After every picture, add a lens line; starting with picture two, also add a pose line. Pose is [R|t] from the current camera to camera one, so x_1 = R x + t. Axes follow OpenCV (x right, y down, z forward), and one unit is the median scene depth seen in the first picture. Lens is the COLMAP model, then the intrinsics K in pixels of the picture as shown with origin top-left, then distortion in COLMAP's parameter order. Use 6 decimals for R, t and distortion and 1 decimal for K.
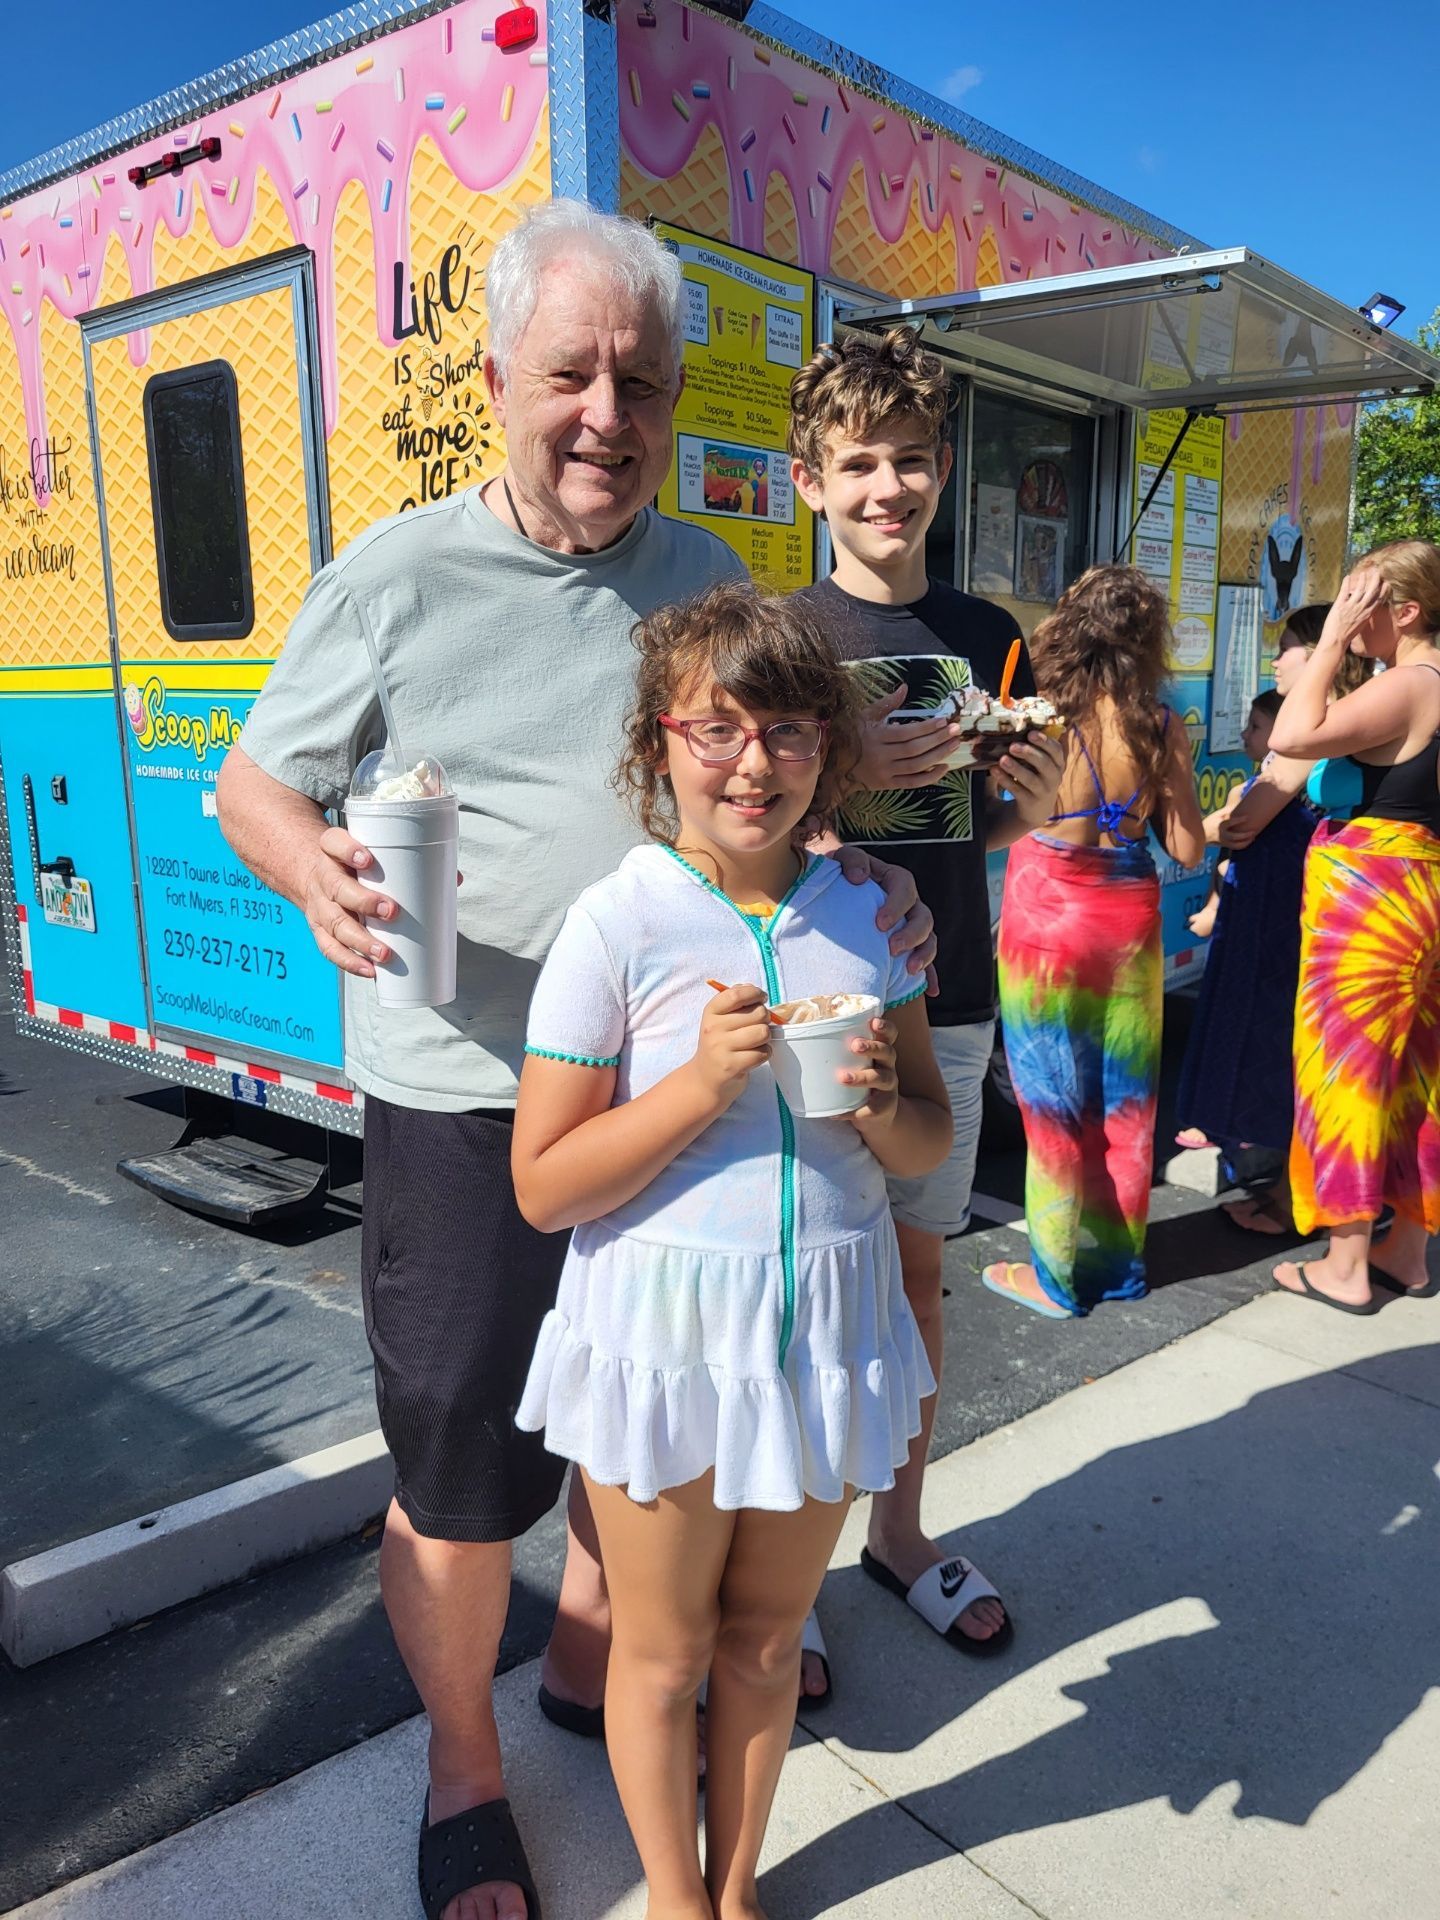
lens RADIAL K [[1469.8, 0, 742.9], [0, 1469.8, 929.7], [0, 0, 1]] dist [0.044816, -0.028068]
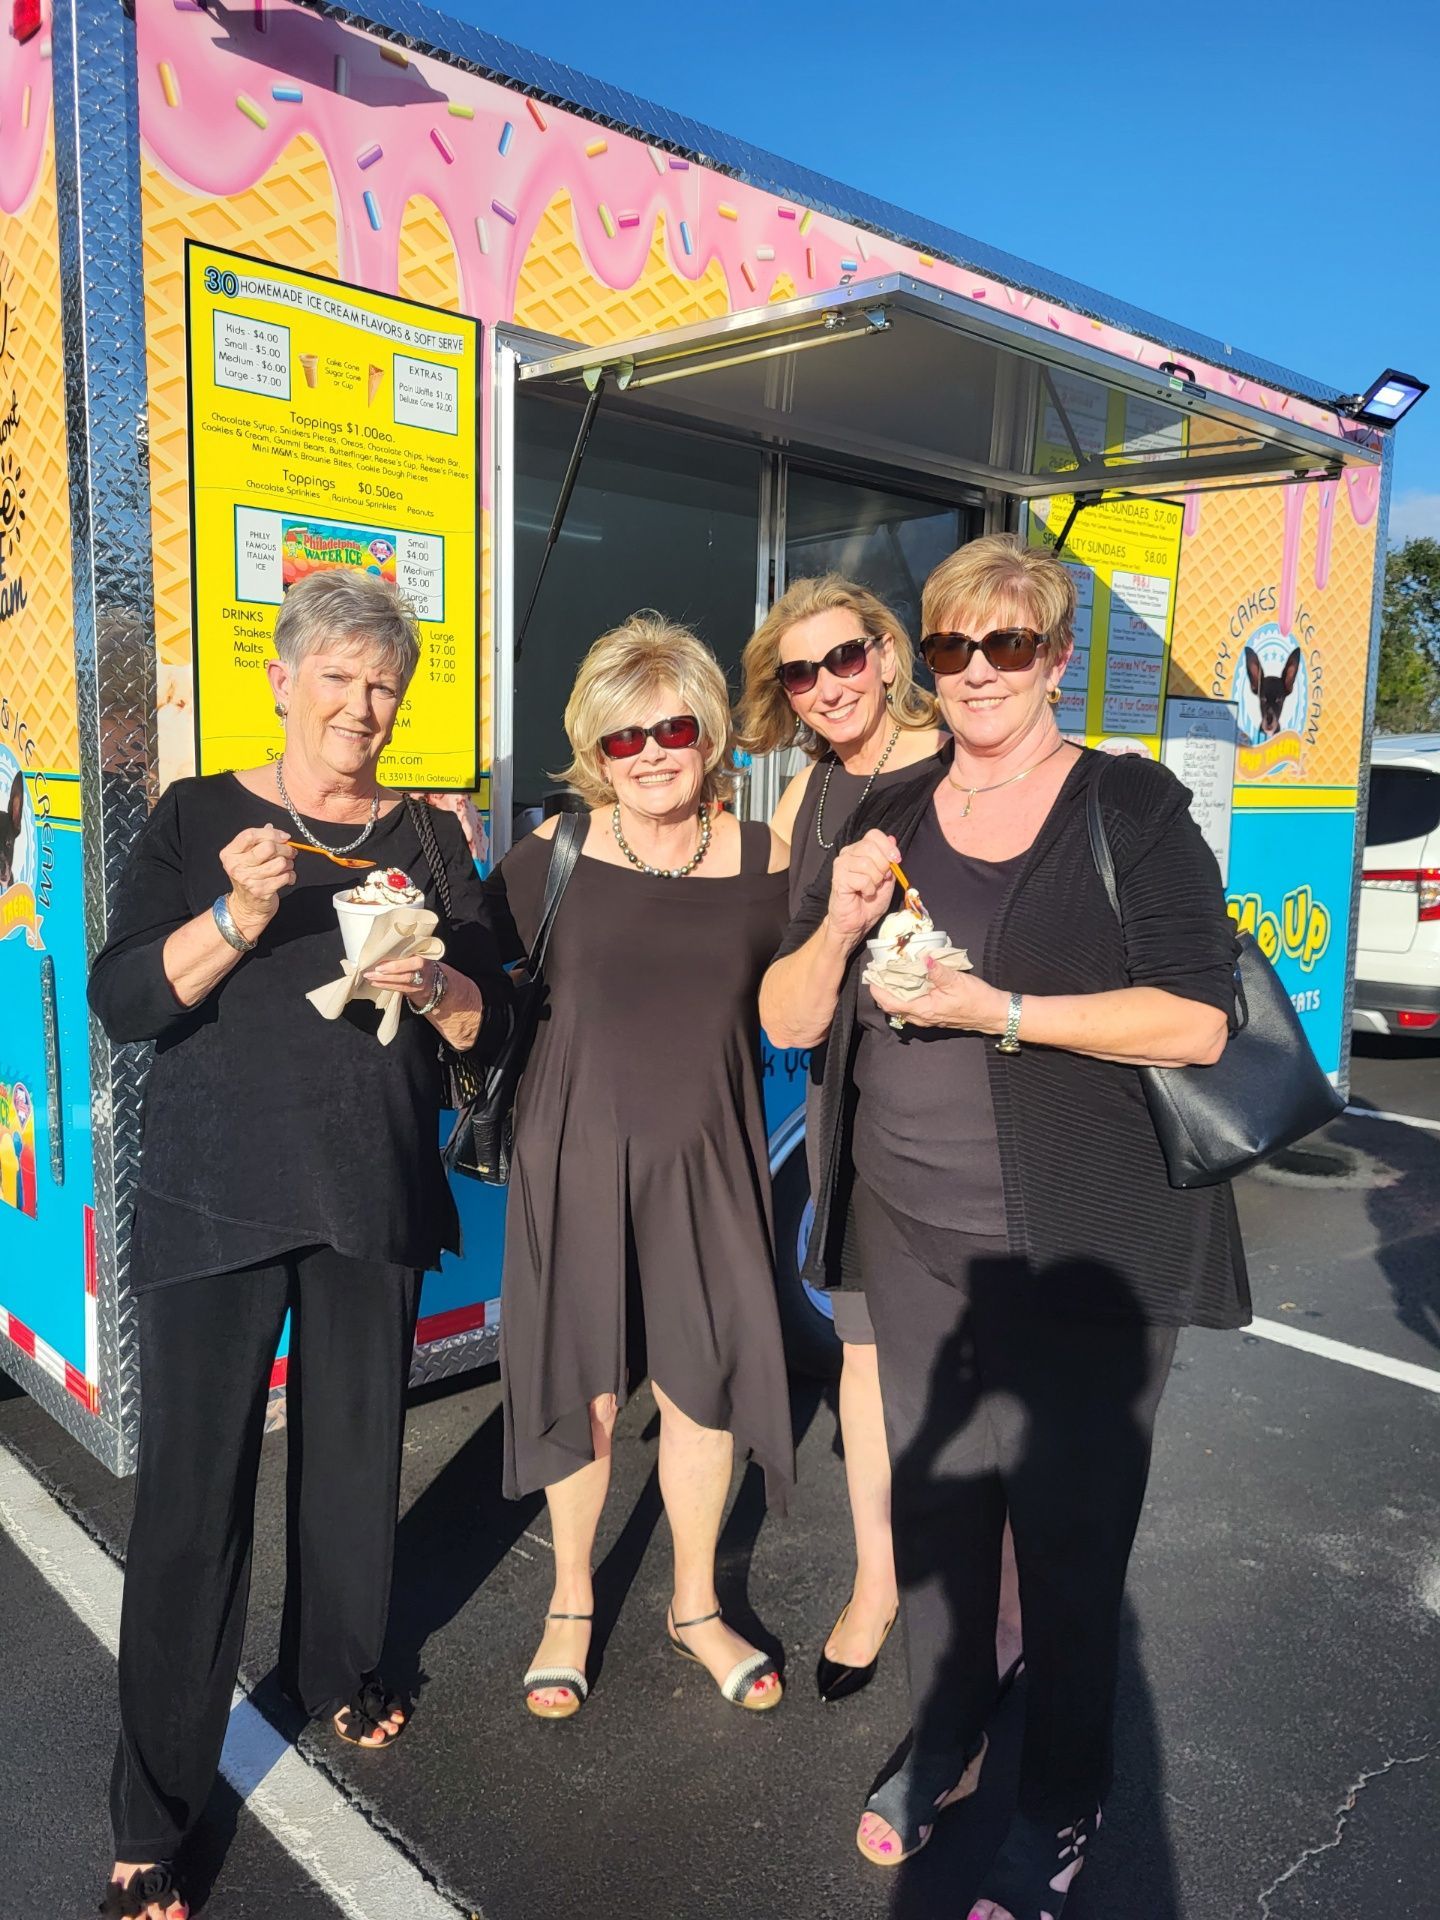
lens RADIAL K [[1469.8, 0, 742.9], [0, 1469.8, 929.7], [0, 0, 1]] dist [0.044816, -0.028068]
pose [[0.991387, 0.047554, -0.122023, 0.316371], [-0.054591, 0.996993, -0.054992, -0.072750], [0.119041, 0.061180, 0.991003, 0.234579]]
